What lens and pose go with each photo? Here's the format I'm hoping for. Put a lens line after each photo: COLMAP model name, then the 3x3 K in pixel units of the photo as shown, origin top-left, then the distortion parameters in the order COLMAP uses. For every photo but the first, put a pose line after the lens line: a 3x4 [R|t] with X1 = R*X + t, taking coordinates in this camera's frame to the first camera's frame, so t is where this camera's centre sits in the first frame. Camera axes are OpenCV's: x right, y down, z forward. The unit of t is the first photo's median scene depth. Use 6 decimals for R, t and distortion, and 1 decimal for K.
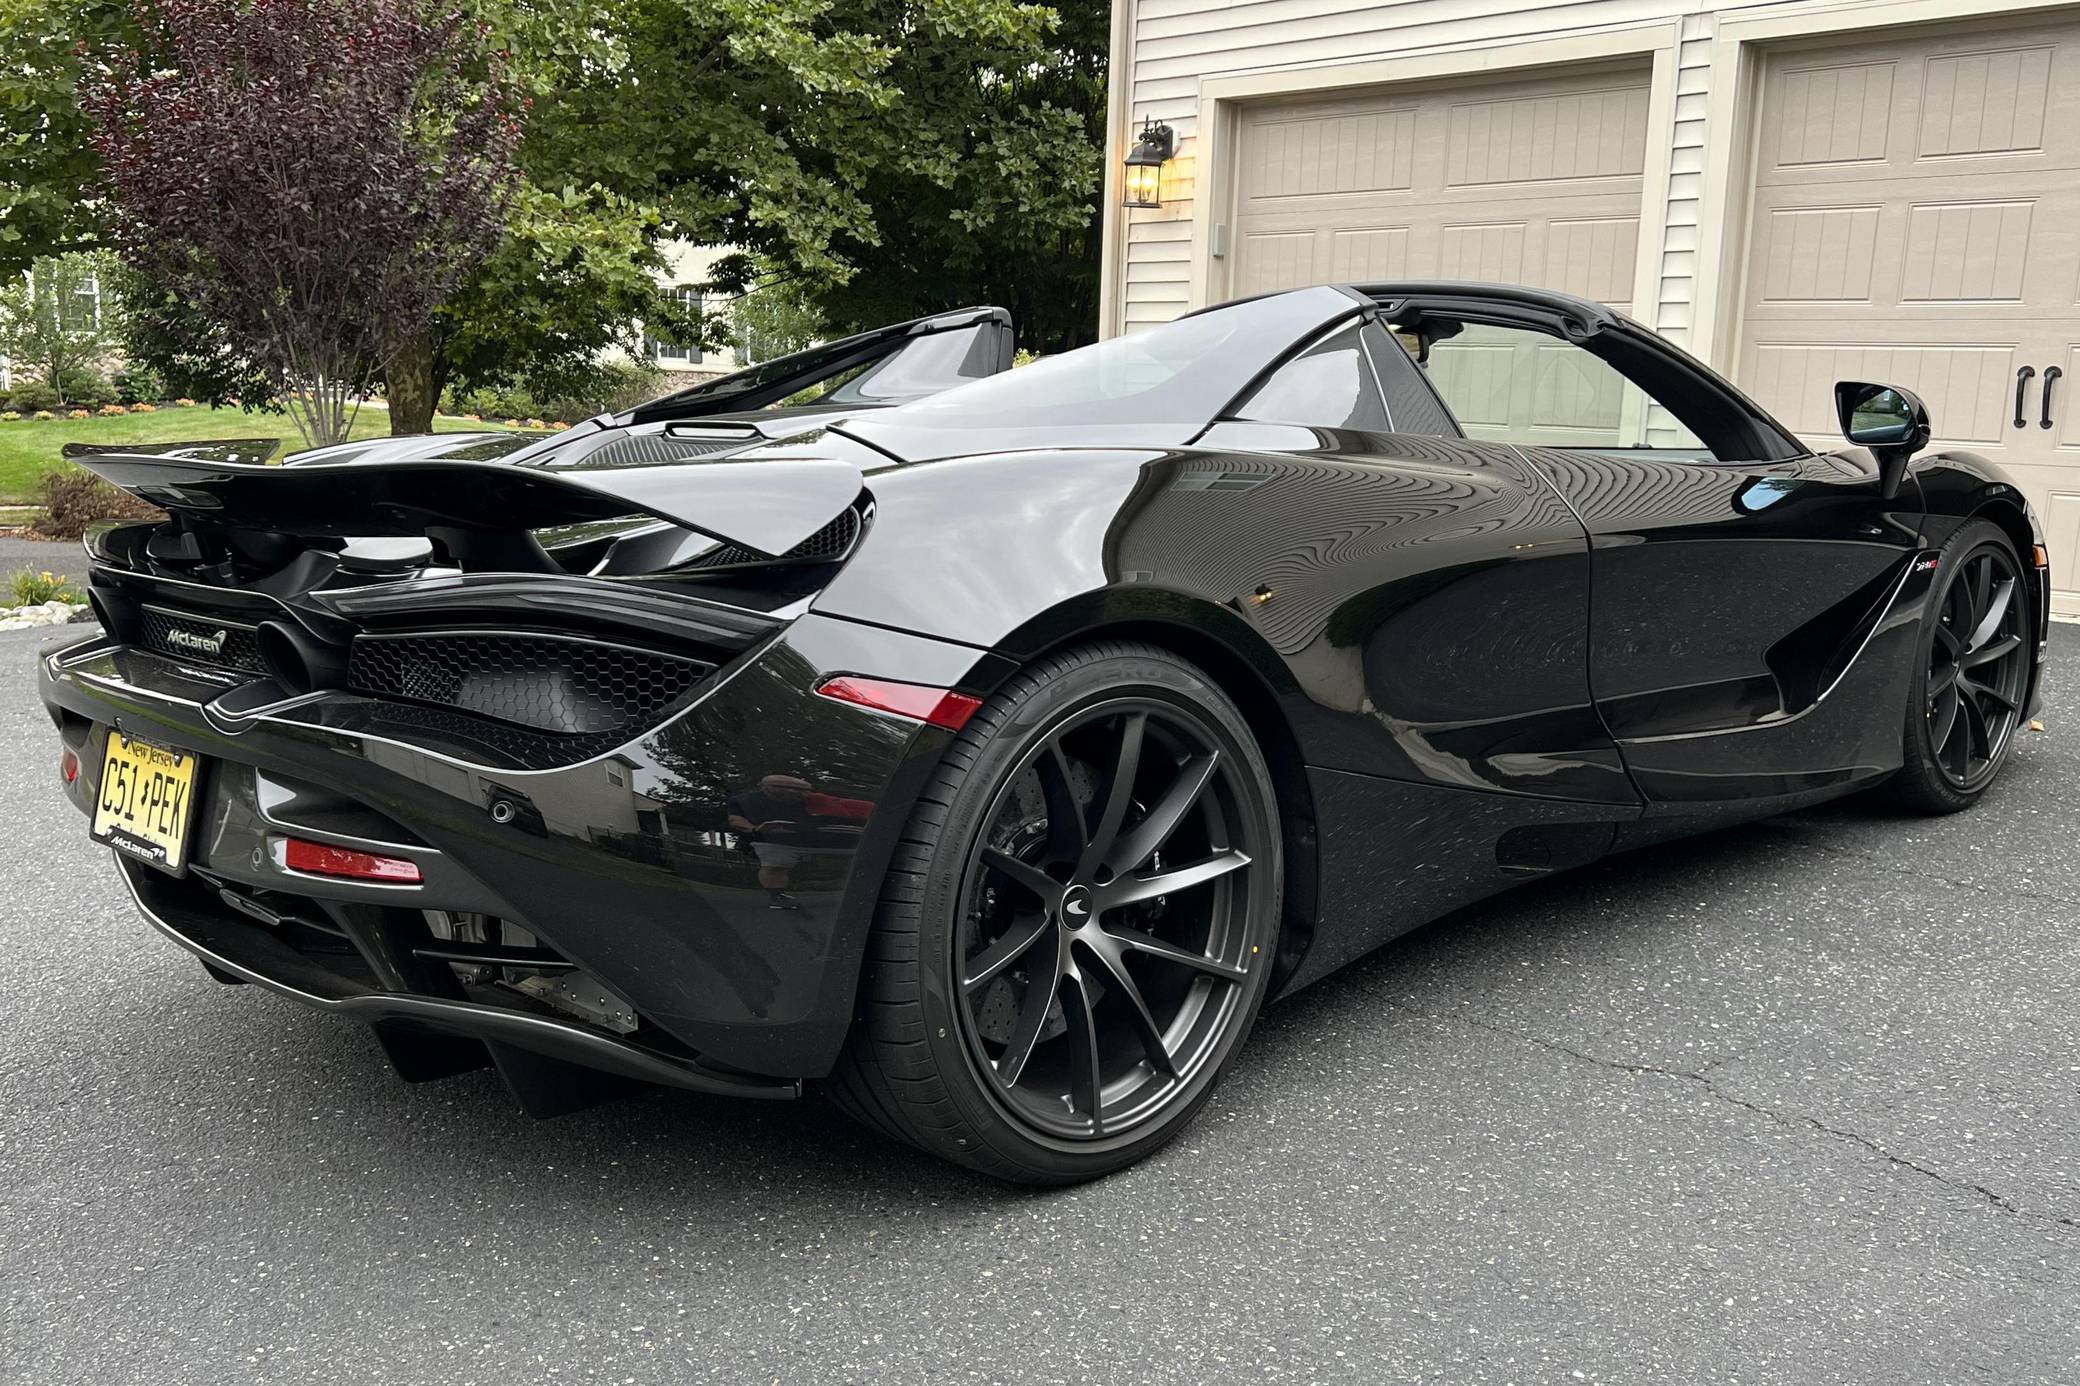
lens RADIAL K [[1942.1, 0, 1039.7], [0, 1942.1, 728.3], [0, 0, 1]] dist [0.042430, -0.032104]
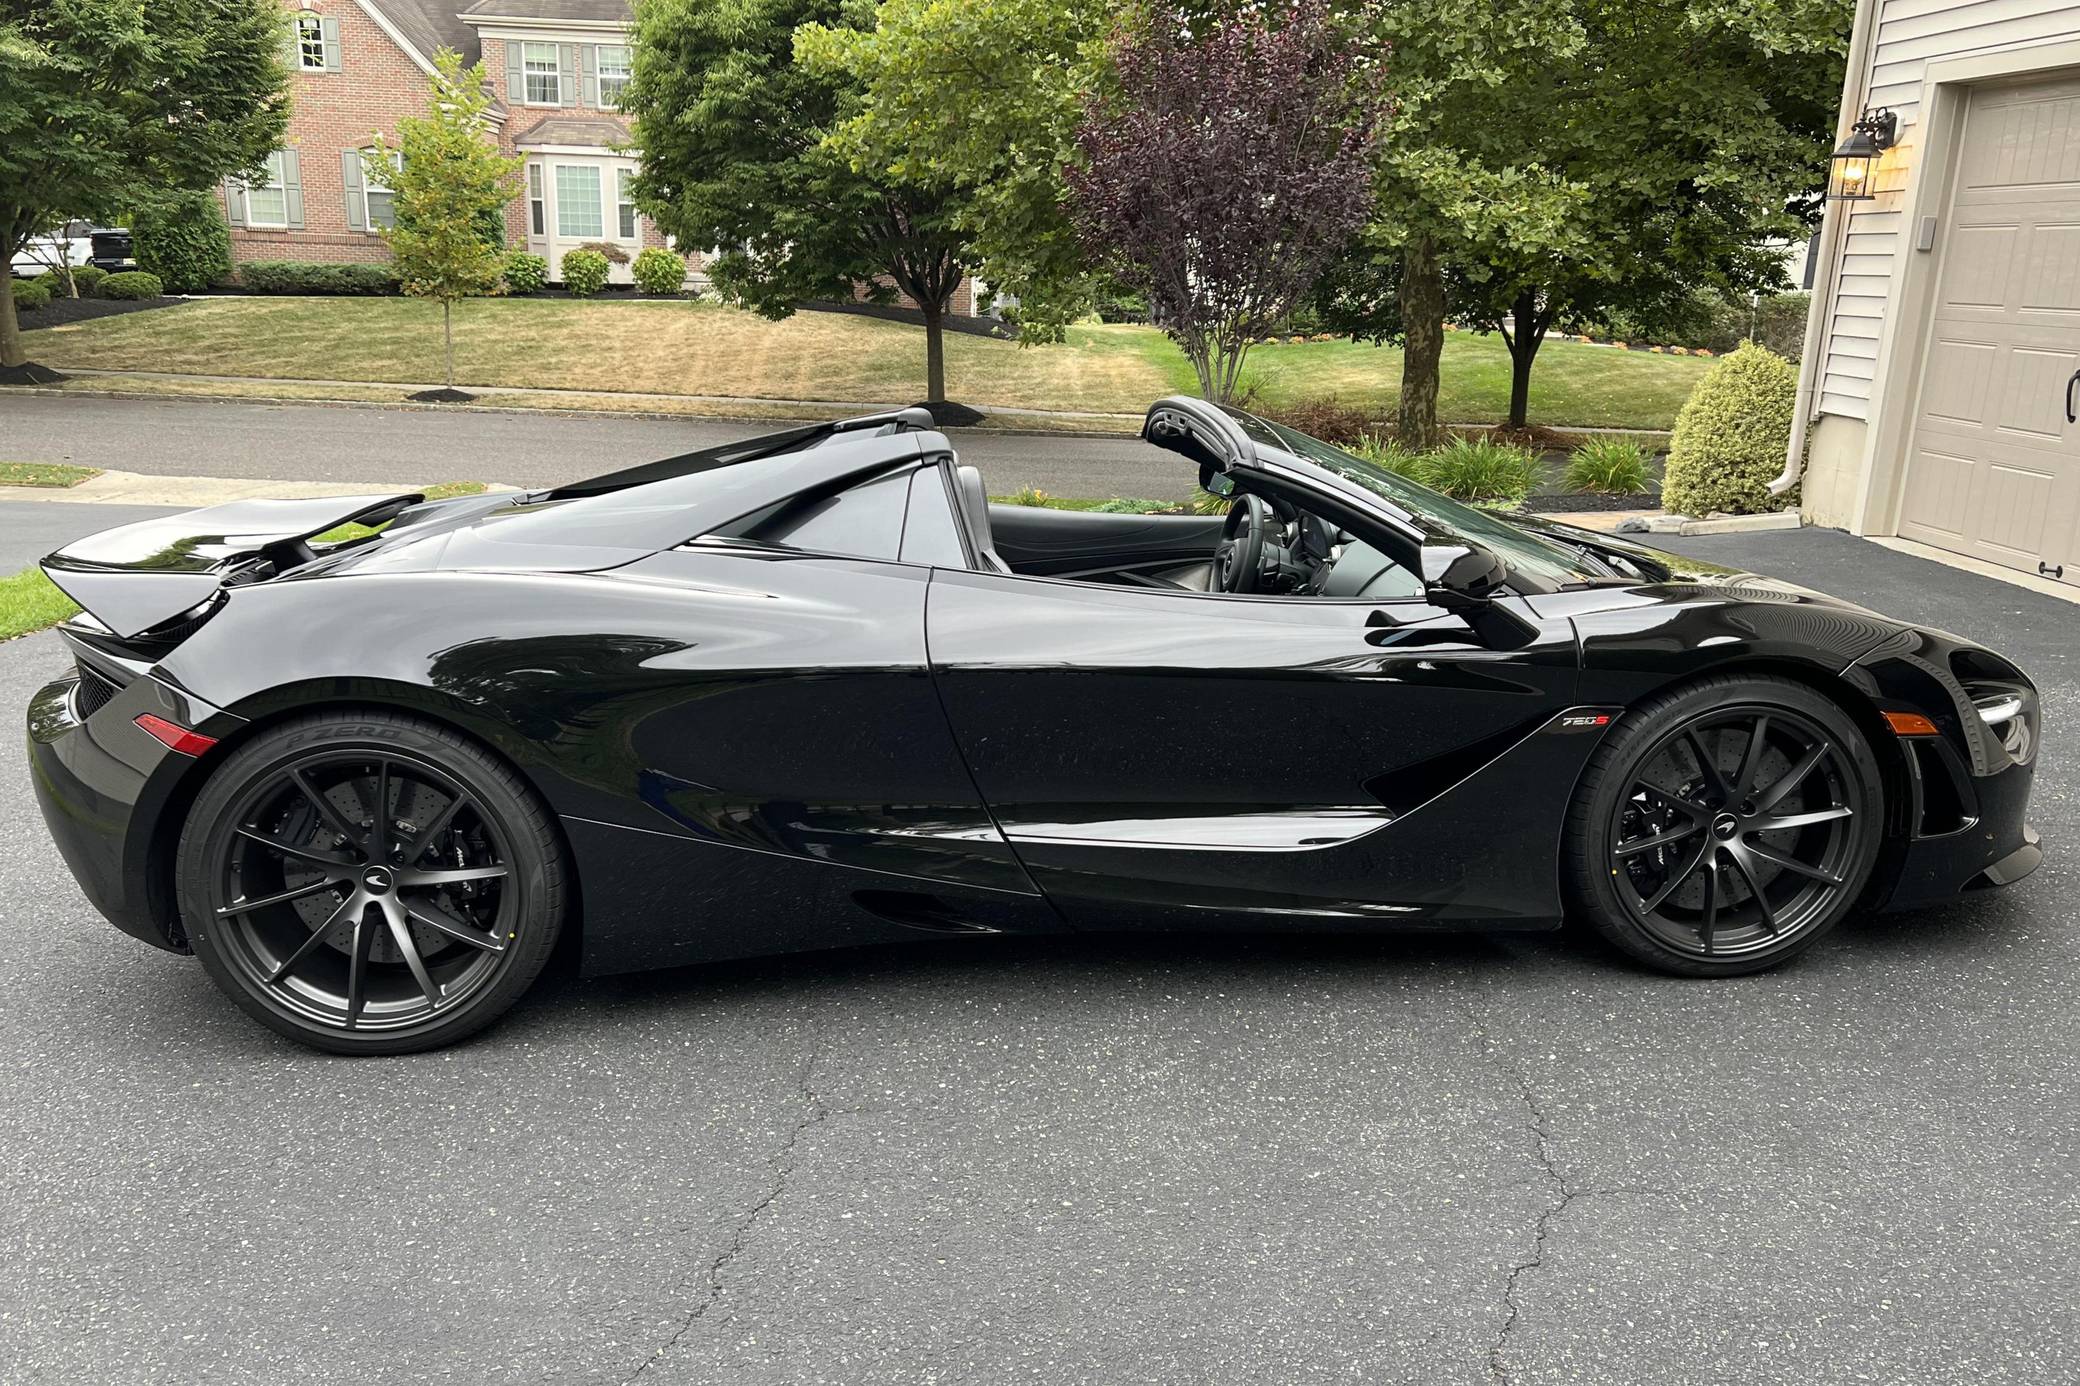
lens RADIAL K [[1706.4, 0, 1041.2], [0, 1706.4, 747.1], [0, 0, 1]] dist [0.049477, -0.057102]
pose [[0.787089, 0.159387, -0.595892, 0.742892], [-0.109885, 0.986818, 0.118807, -0.139984], [0.606973, -0.028032, 0.794228, 0.154941]]
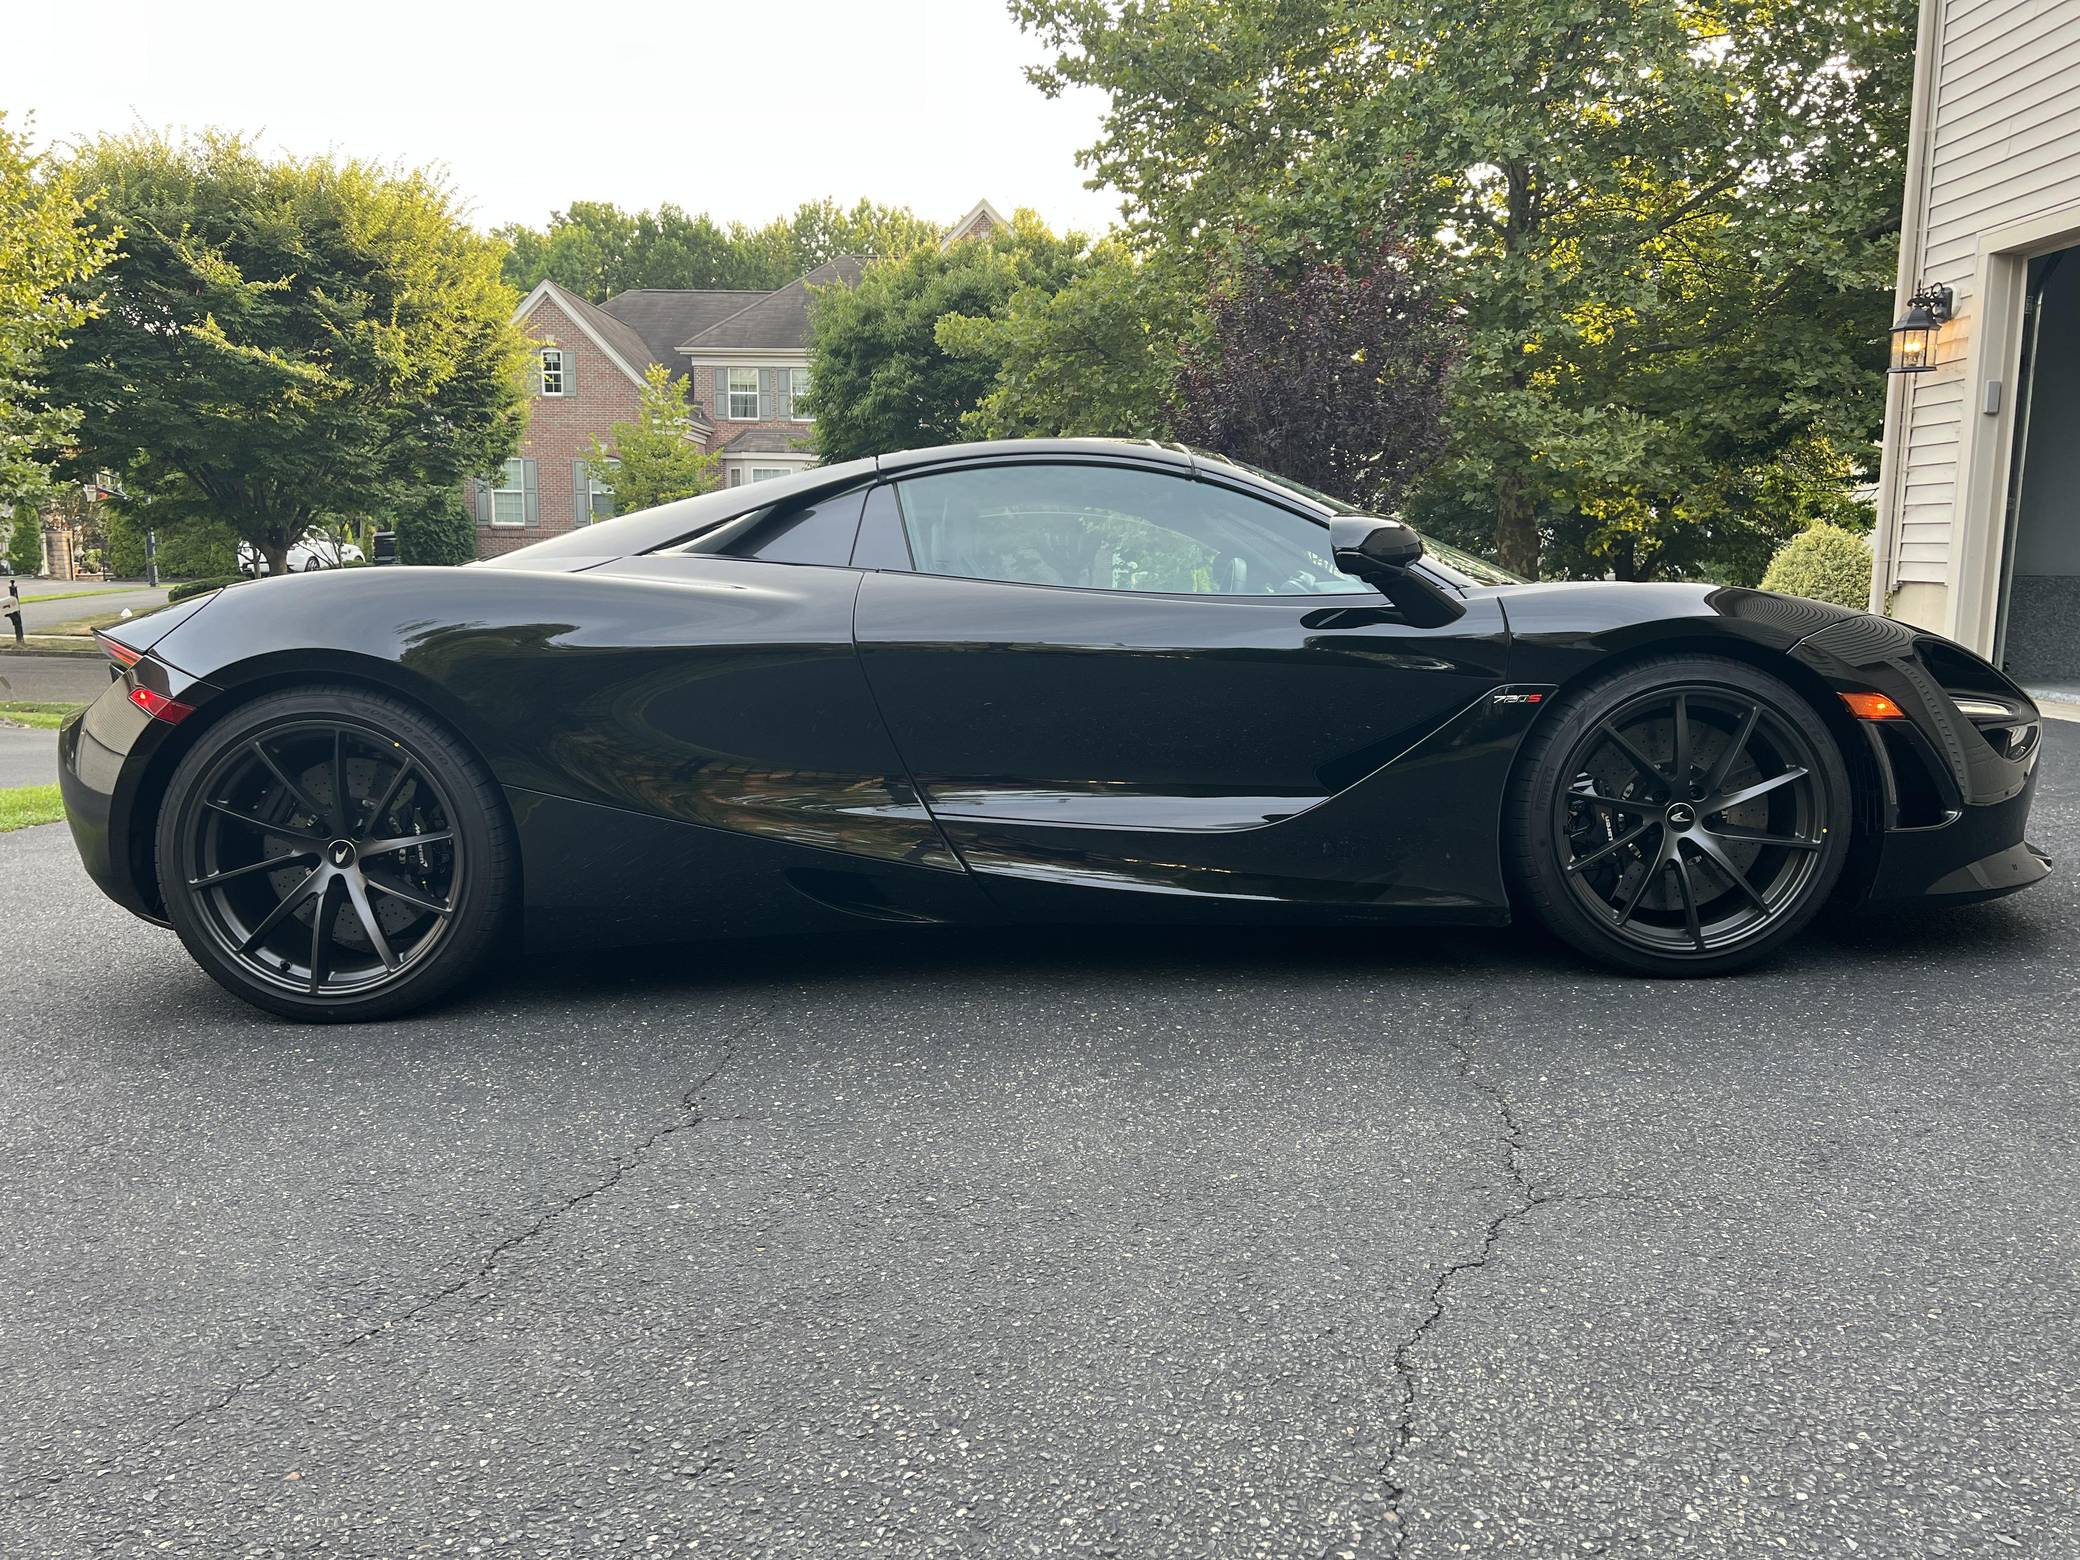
lens RADIAL K [[1566.6, 0, 1037.6], [0, 1566.6, 761.4], [0, 0, 1]] dist [0.052843, -0.058397]
pose [[0.724554, 0.064830, -0.686162, 0.755287], [-0.106284, 0.994167, -0.018300, -0.021015], [0.680974, 0.086187, 0.727218, 0.324003]]
